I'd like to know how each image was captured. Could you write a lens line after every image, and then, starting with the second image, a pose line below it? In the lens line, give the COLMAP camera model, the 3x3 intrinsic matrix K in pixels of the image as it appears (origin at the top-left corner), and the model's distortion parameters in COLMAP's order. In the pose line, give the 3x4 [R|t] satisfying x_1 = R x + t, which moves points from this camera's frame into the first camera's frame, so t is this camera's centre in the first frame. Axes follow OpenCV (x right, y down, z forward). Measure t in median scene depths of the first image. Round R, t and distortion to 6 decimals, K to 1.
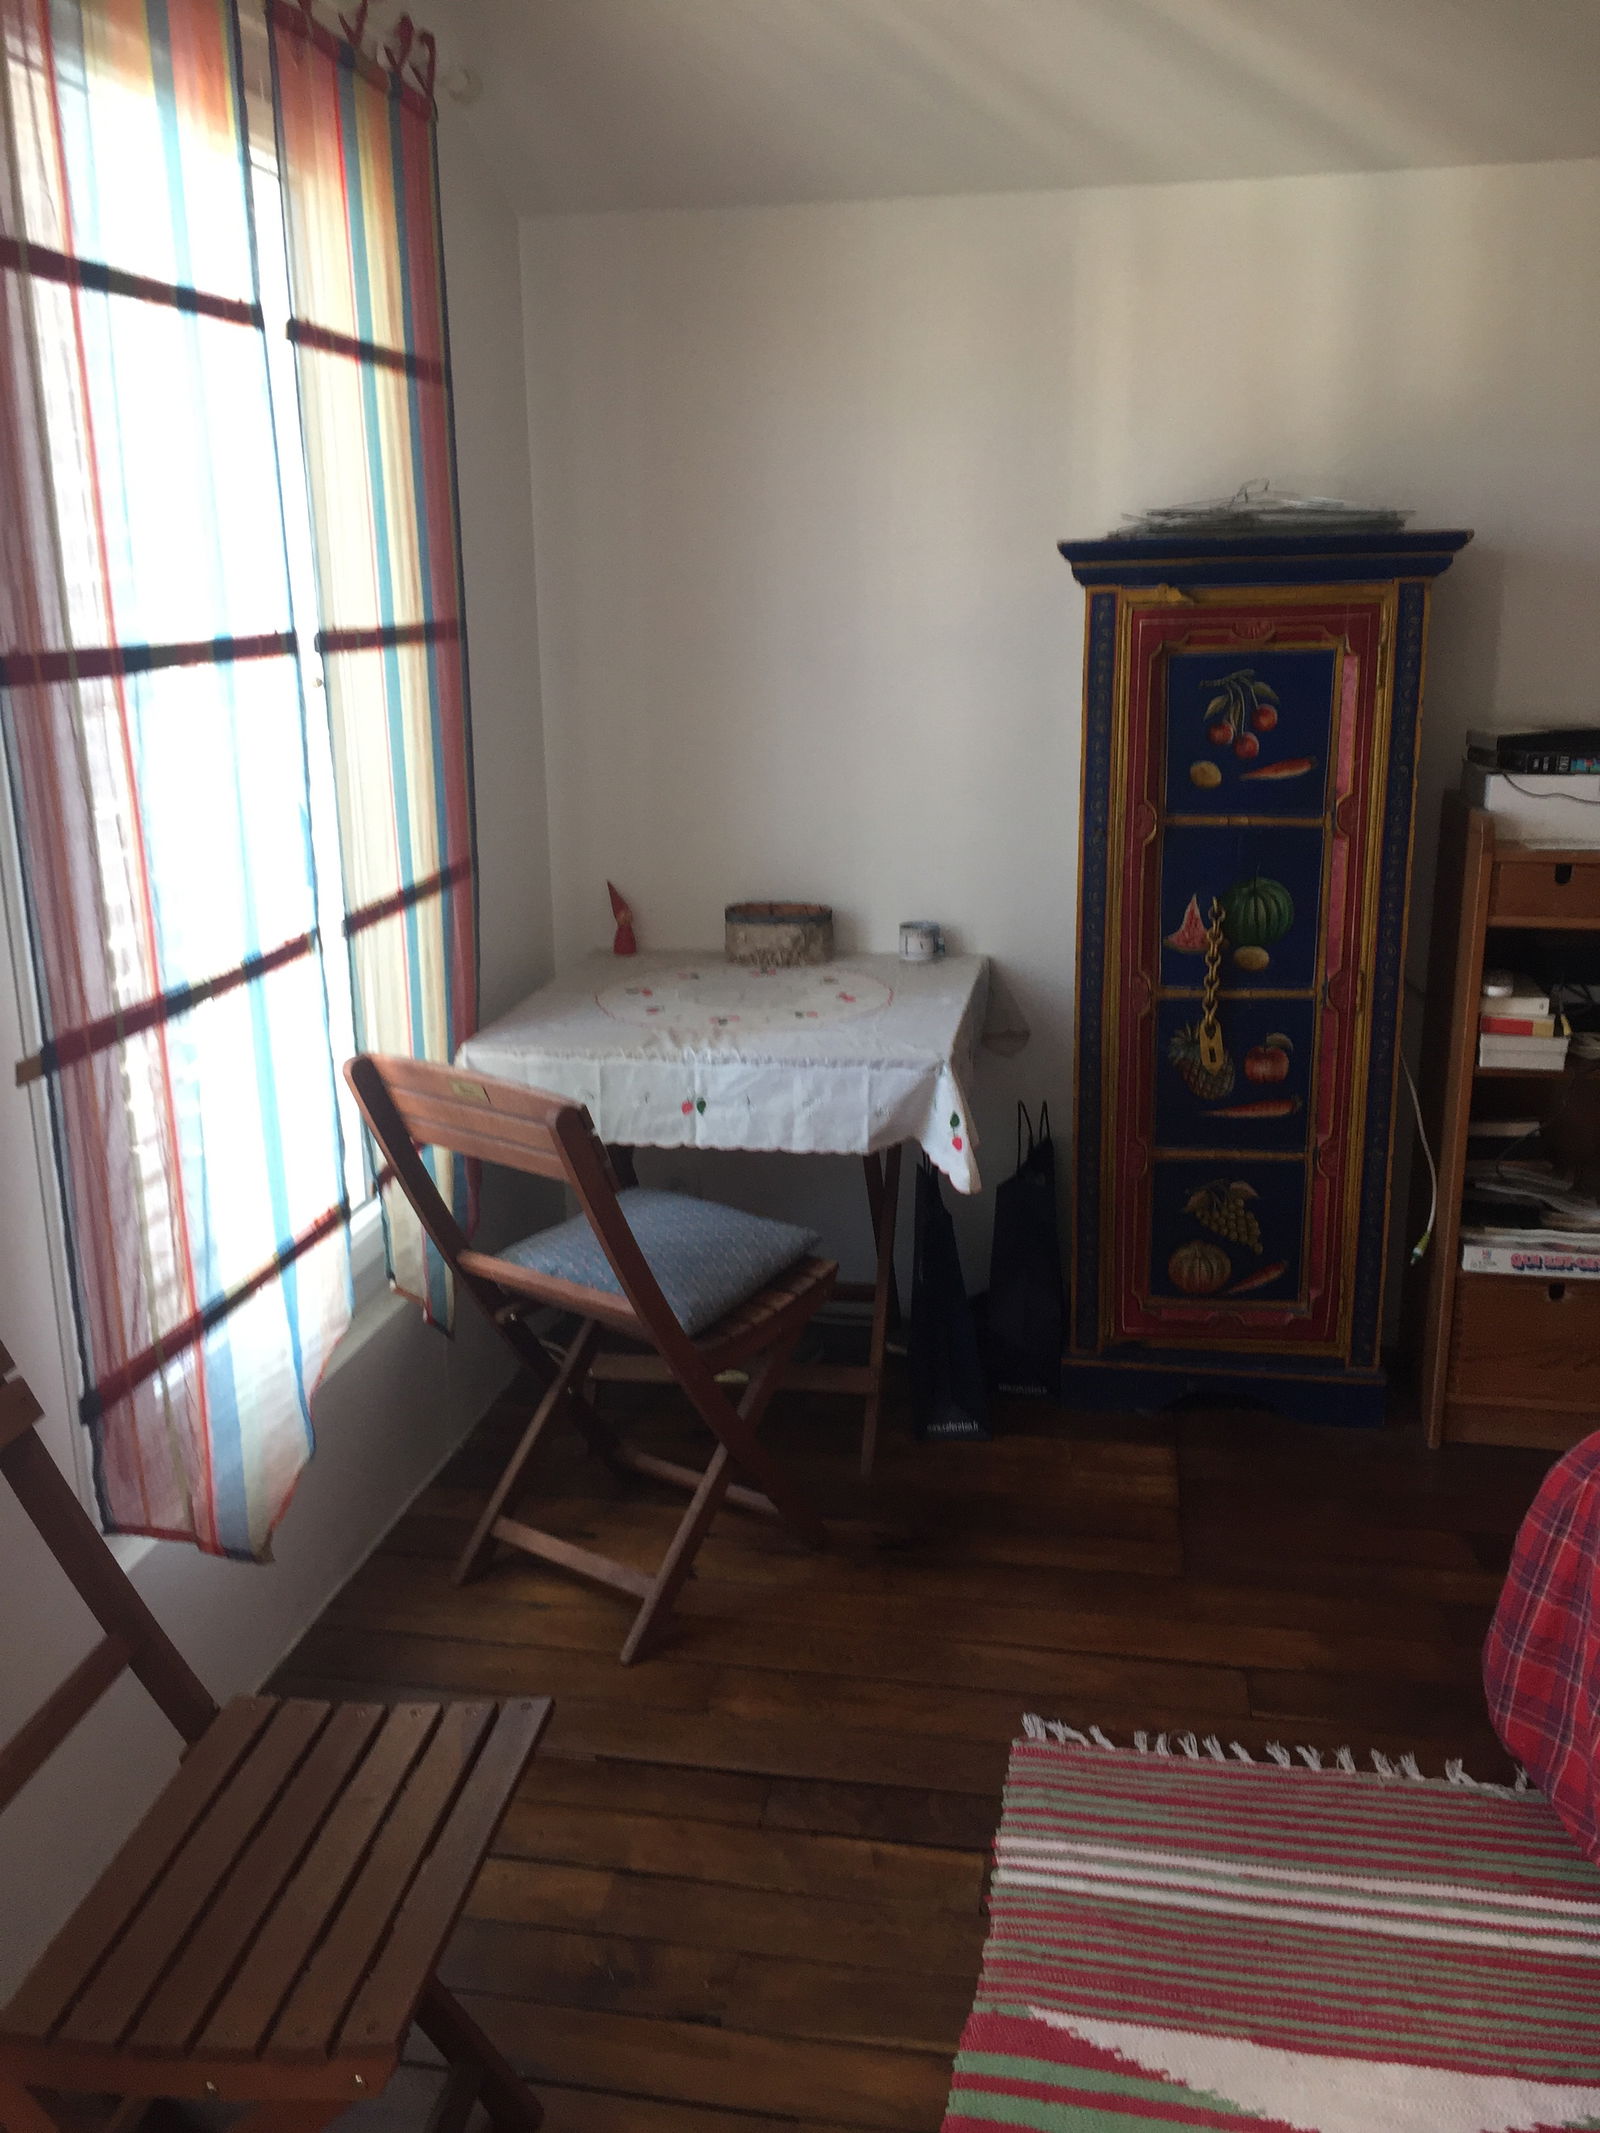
lens RADIAL K [[1807.6, 0, 800.0], [0, 1807.6, 1066.5], [0, 0, 1]] dist [0.067364, -0.075046]
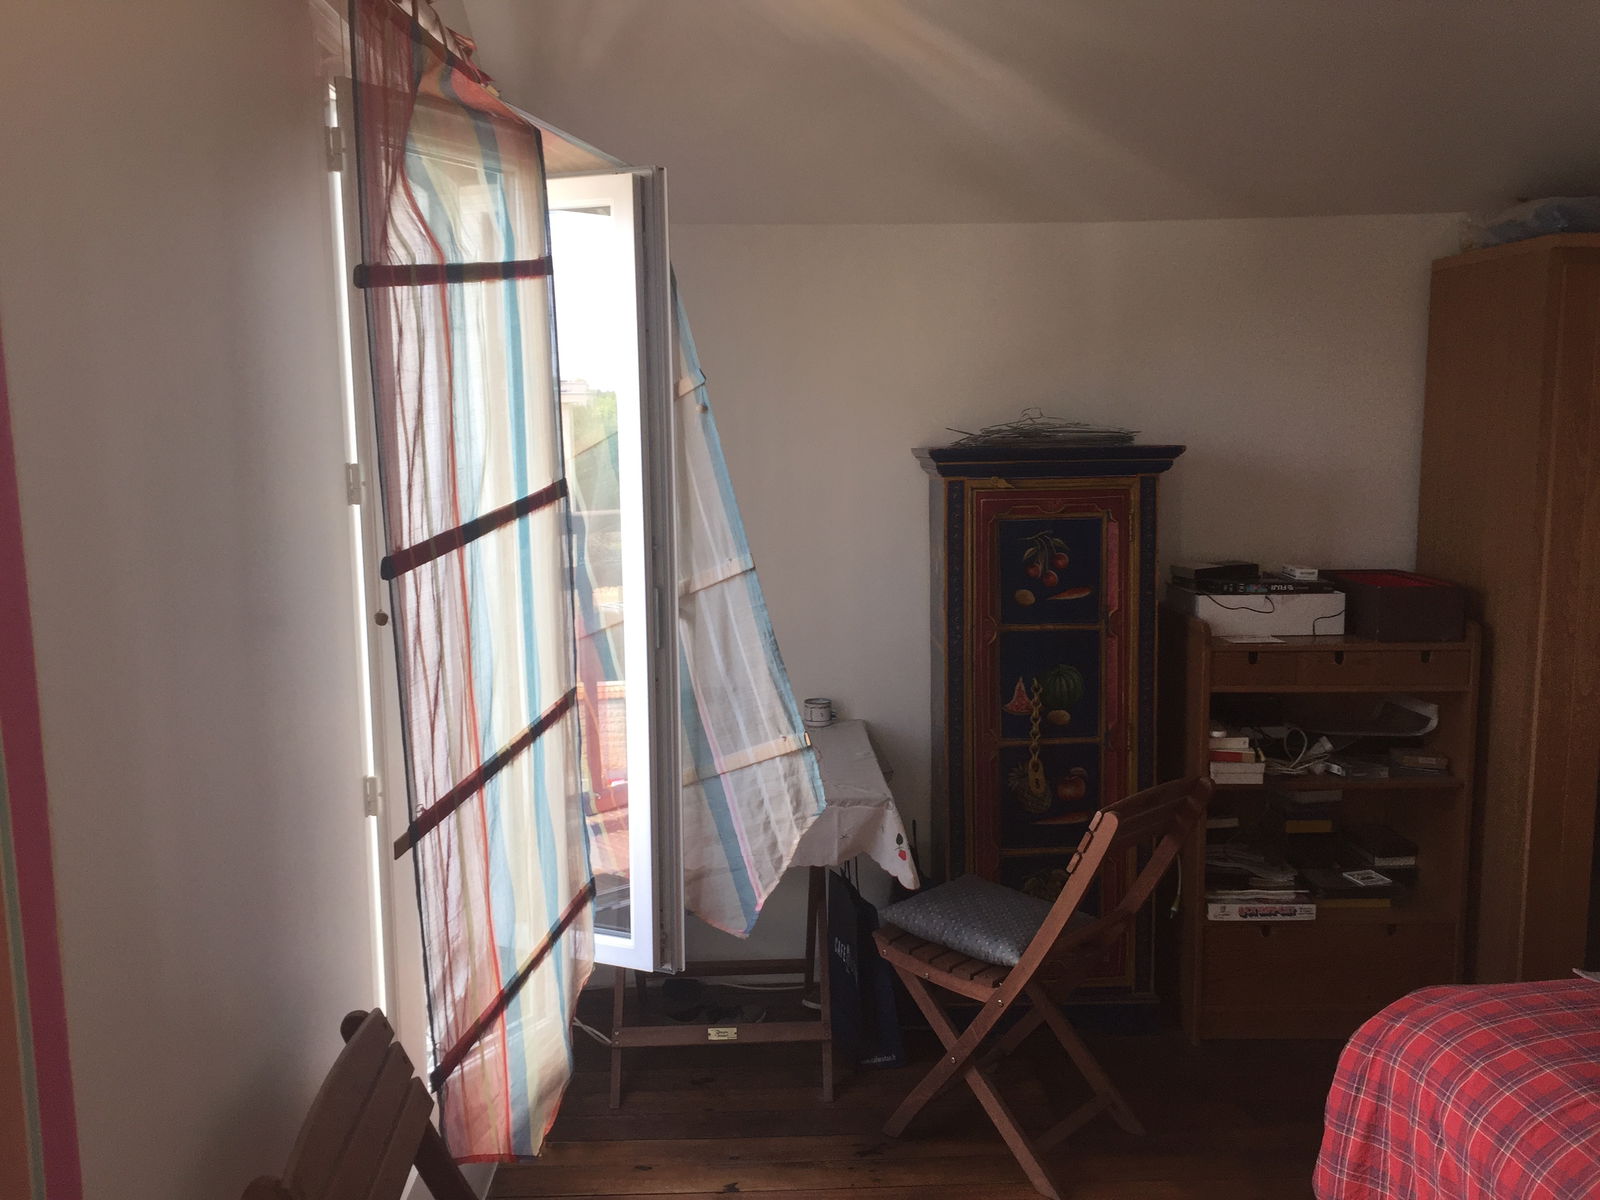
lens RADIAL K [[1355.9, 0, 800.0], [0, 1355.9, 600.0], [0, 0, 1]] dist [0.067364, -0.075046]
pose [[0.975566, -0.020656, 0.218733, -0.210330], [0.049905, 0.990381, -0.129053, -0.021835], [-0.213964, 0.136815, 0.967213, -0.057293]]
